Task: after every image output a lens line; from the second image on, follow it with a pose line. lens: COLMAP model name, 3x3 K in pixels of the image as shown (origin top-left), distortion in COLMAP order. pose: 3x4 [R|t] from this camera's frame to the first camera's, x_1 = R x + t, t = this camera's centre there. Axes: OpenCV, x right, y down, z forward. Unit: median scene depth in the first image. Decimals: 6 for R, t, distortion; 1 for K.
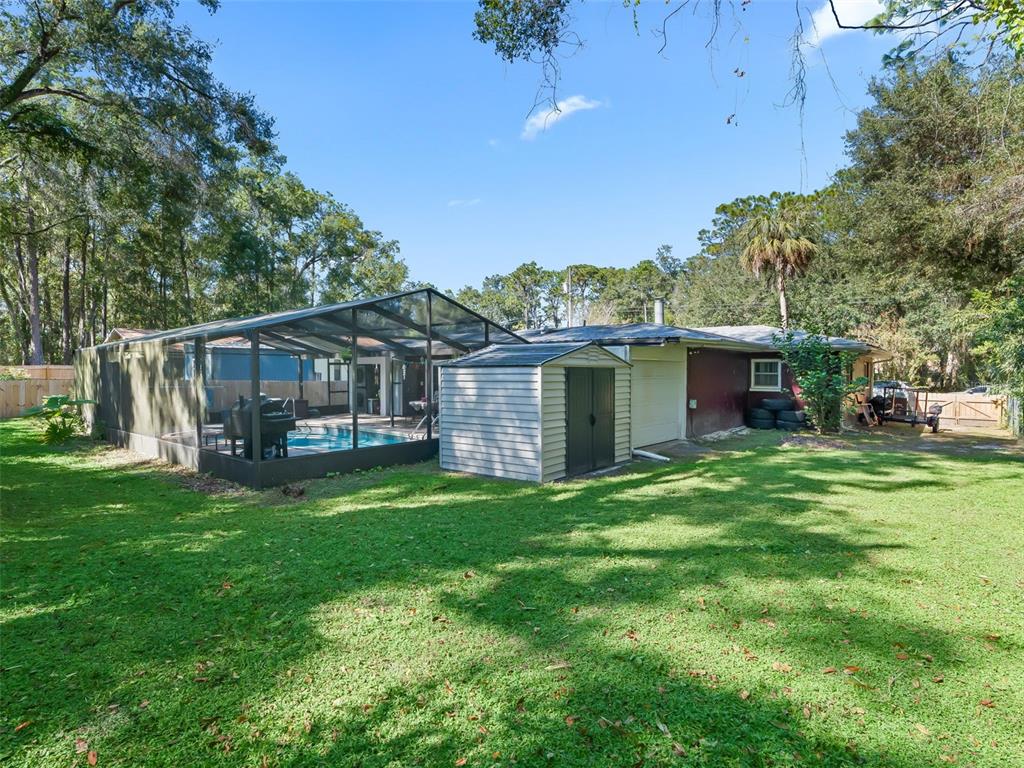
lens RADIAL K [[548.8, 0, 504.2], [0, 548.8, 382.3], [0, 0, 1]] dist [-0.002696, 0.023498]
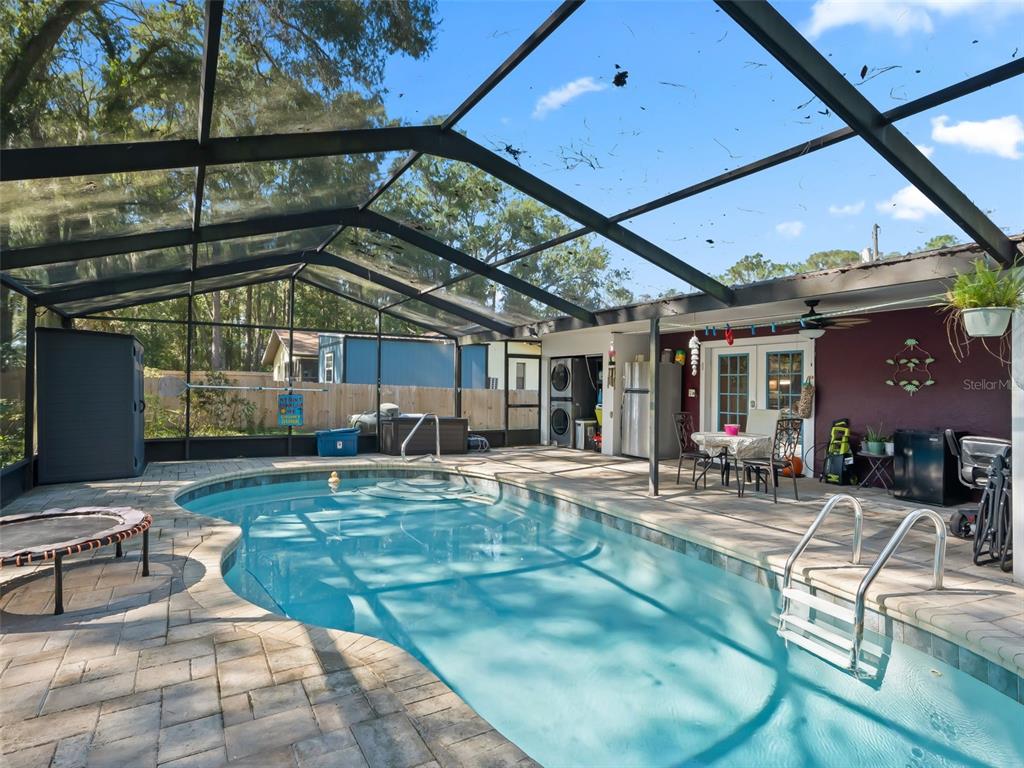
lens RADIAL K [[548.8, 0, 504.2], [0, 548.8, 382.3], [0, 0, 1]] dist [-0.002696, 0.023498]
pose [[0.948424, 0.009145, -0.316873, -0.141182], [-0.022089, 0.999061, -0.037280, 0.014382], [0.316235, 0.042357, 0.947735, 0.458295]]
